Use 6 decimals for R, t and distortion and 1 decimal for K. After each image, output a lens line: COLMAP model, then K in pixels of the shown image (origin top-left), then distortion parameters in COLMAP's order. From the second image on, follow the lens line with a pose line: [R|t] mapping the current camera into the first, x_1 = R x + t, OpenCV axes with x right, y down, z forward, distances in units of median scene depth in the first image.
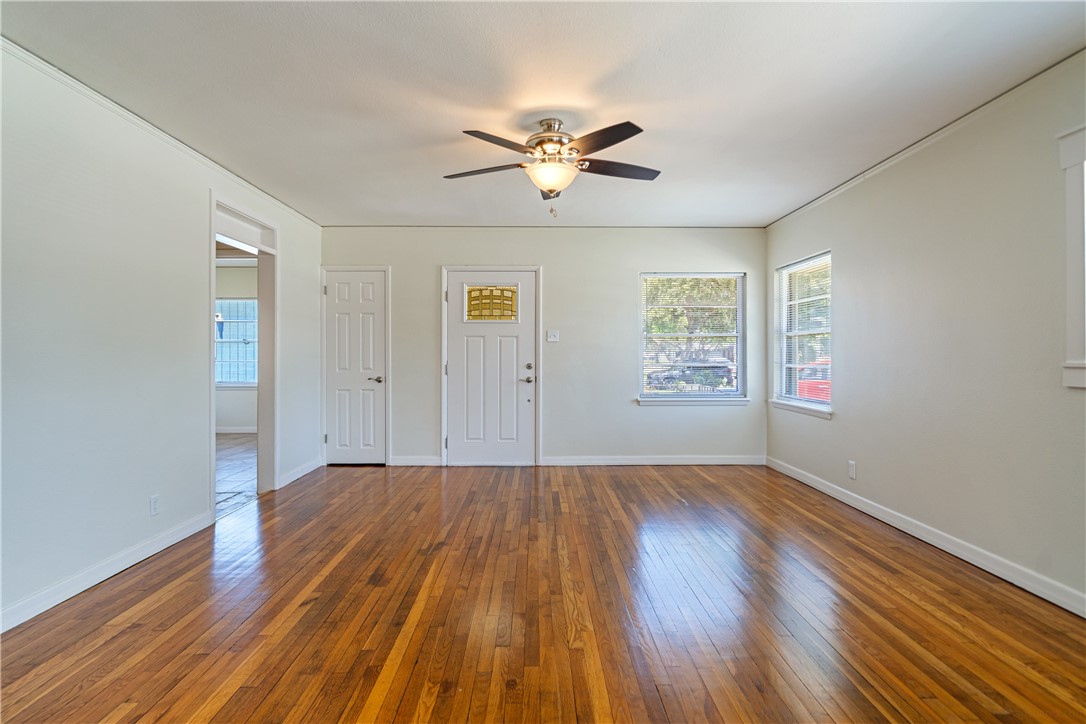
lens RADIAL K [[567.7, 0, 545.8], [0, 567.7, 353.3], [0, 0, 1]] dist [-0.000630, 0.000272]
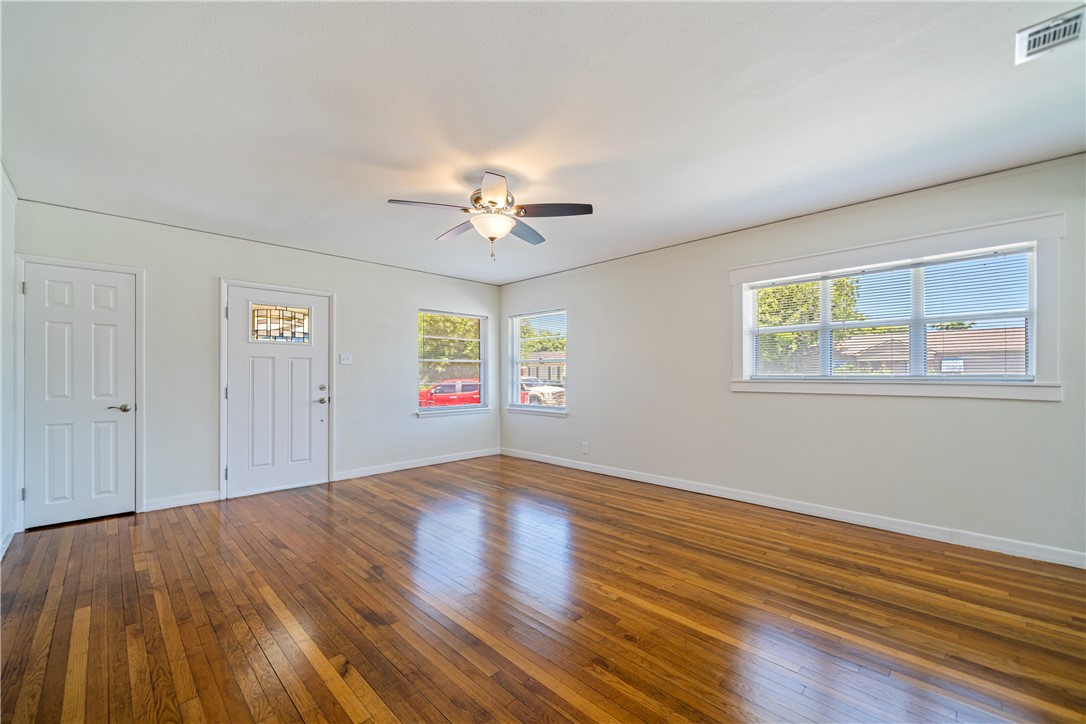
lens RADIAL K [[438.7, 0, 534.4], [0, 438.7, 373.2], [0, 0, 1]] dist [-0.000100, 0.000148]
pose [[0.723815, 0.001930, 0.689991, -0.413741], [0.000307, 0.999995, -0.003119, -0.001111], [-0.689994, 0.002470, 0.723811, 0.204798]]
